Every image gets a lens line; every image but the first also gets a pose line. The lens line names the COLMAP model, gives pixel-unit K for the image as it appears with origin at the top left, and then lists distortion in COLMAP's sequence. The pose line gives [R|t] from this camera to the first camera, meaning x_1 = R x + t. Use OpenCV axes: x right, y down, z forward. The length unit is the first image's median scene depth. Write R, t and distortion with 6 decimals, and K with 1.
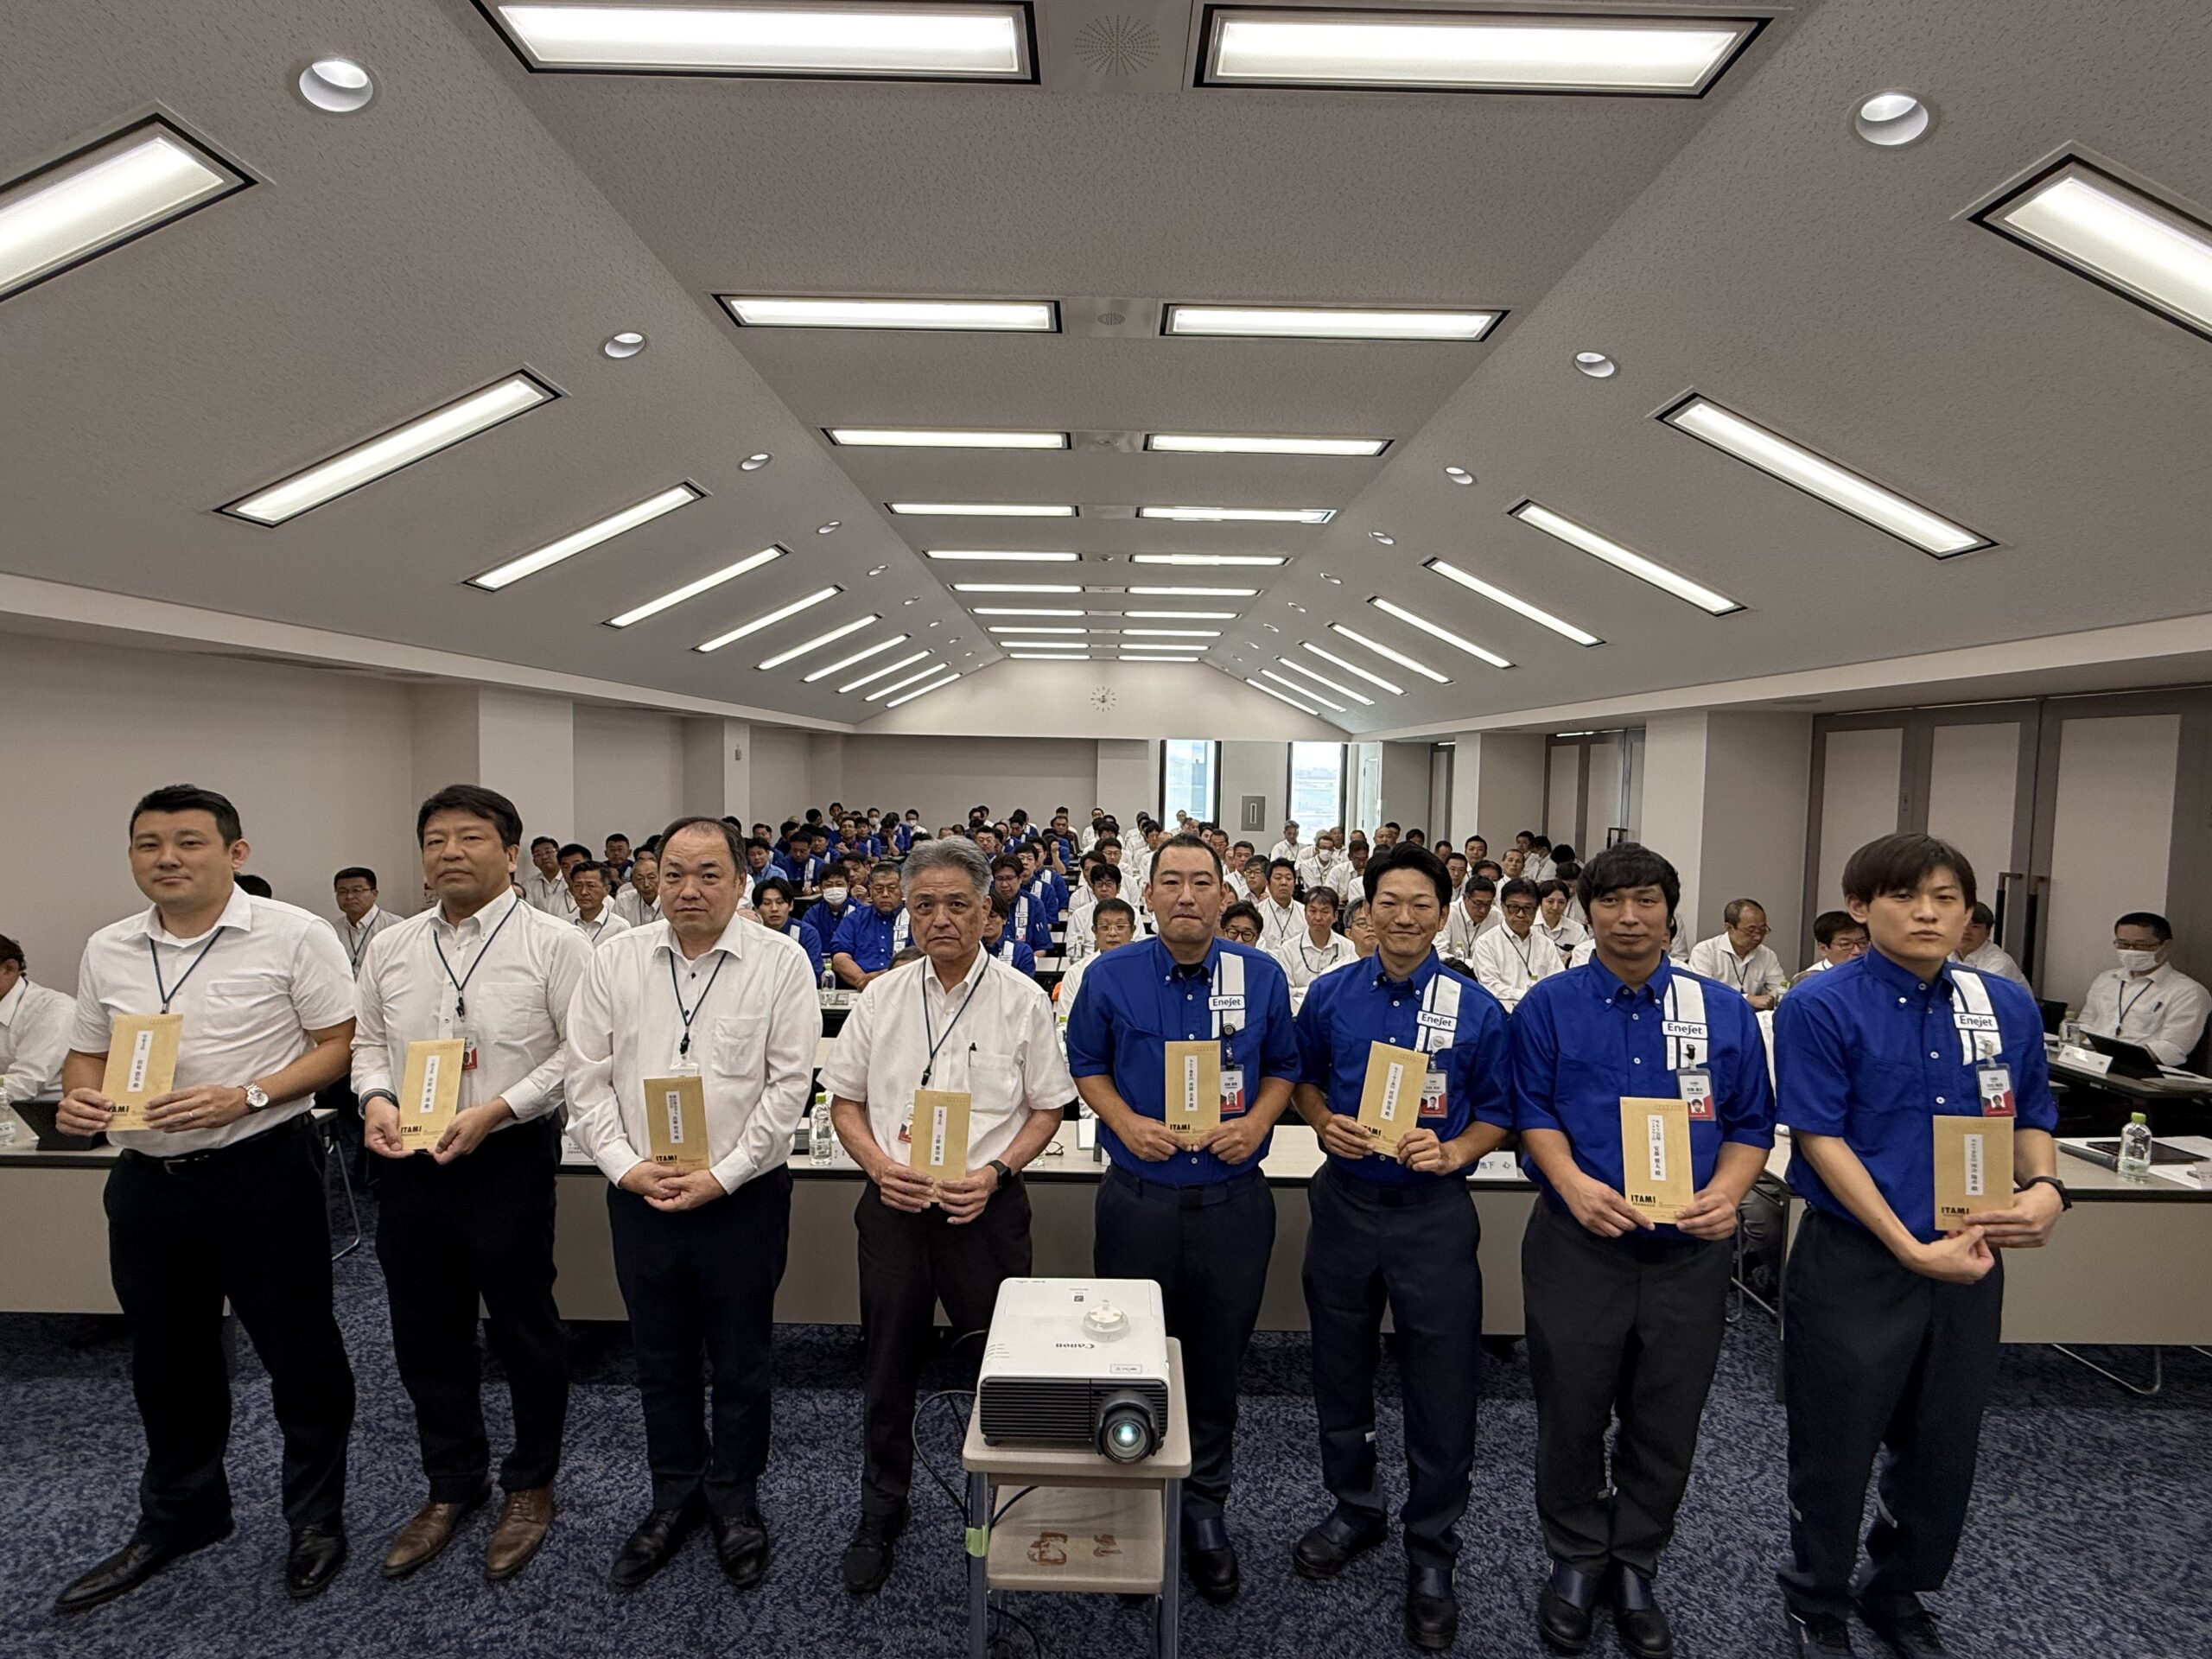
lens RADIAL K [[1028.1, 0, 1105.8], [0, 1028.1, 829.8], [0, 0, 1]] dist [0.000501, 0.000502]
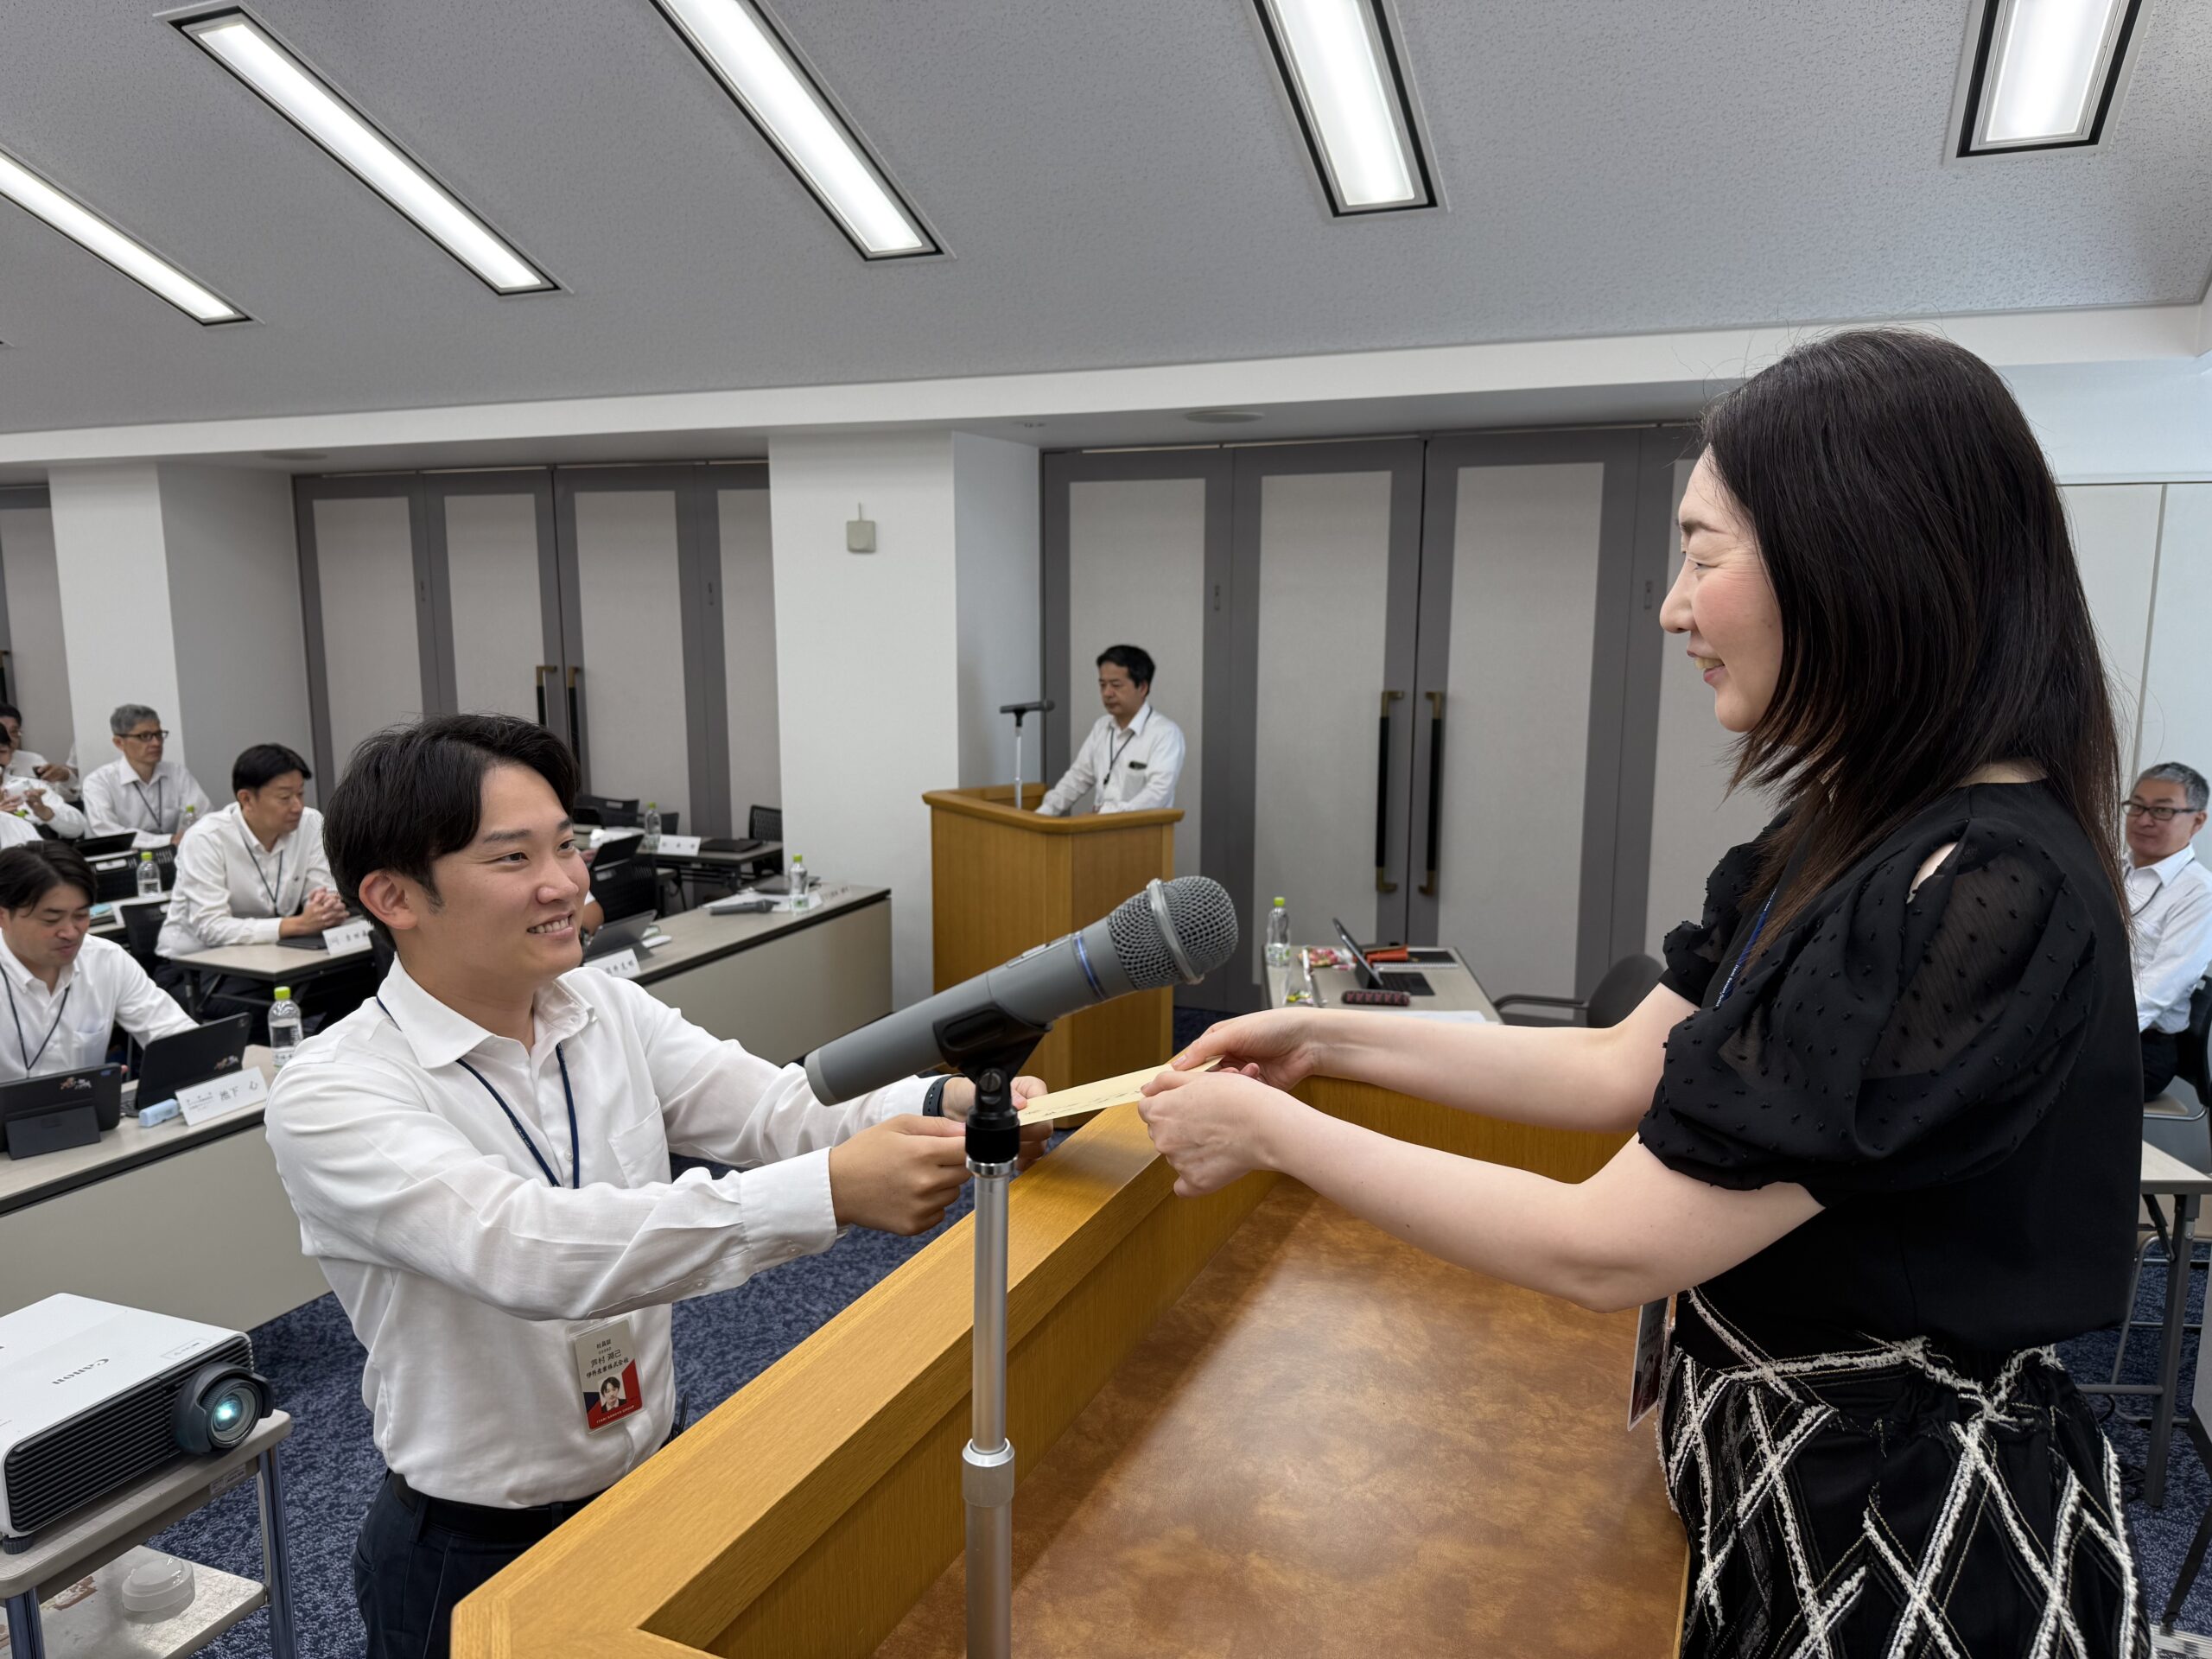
lens RADIAL K [[1557.3, 0, 1105.9], [0, 1557.3, 829.2], [0, 0, 1]] dist [0.000683, 0.002178]
pose [[0.423719, -0.160110, 0.891531, -0.139861], [0.058323, 0.987034, 0.149542, 0.008156], [-0.903914, -0.011367, 0.427563, -0.011357]]
